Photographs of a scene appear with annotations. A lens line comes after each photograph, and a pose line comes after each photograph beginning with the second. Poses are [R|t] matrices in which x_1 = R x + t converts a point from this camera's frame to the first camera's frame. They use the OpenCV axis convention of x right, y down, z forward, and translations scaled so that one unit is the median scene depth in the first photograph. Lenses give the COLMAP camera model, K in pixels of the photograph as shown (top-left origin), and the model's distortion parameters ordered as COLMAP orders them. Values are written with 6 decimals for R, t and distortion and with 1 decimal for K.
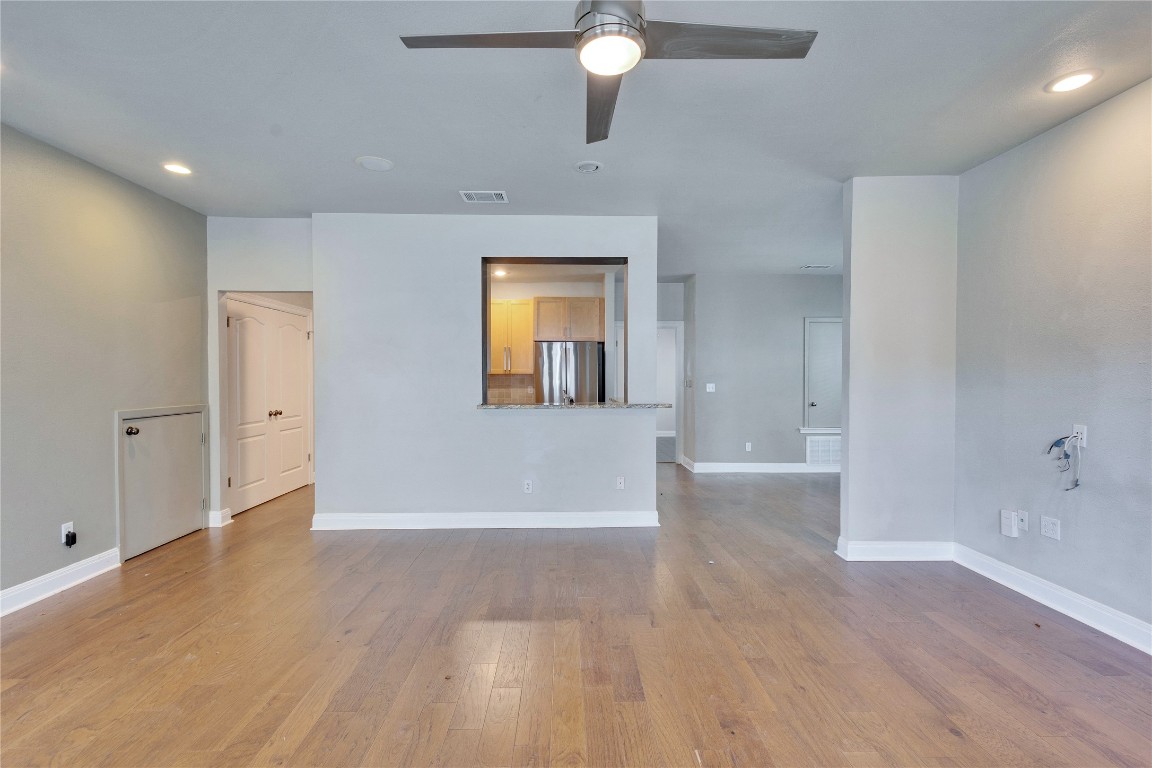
lens RADIAL K [[535.2, 0, 575.6], [0, 535.2, 386.2], [0, 0, 1]] dist [0.001554, 0.000135]
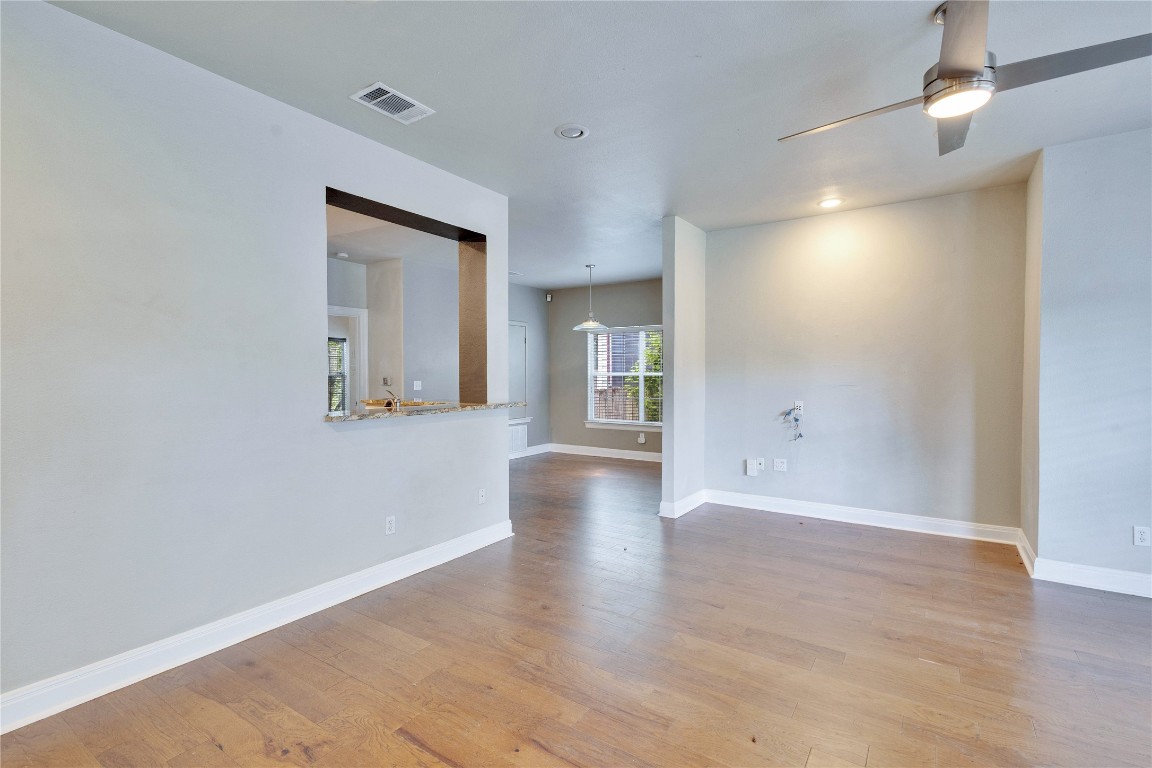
lens RADIAL K [[535.2, 0, 575.6], [0, 535.2, 386.2], [0, 0, 1]] dist [0.001554, 0.000135]
pose [[0.569119, -0.018890, 0.822038, -0.747482], [0.015551, 0.999805, 0.012209, -0.005833], [-0.822108, 0.005835, 0.569302, 0.538168]]
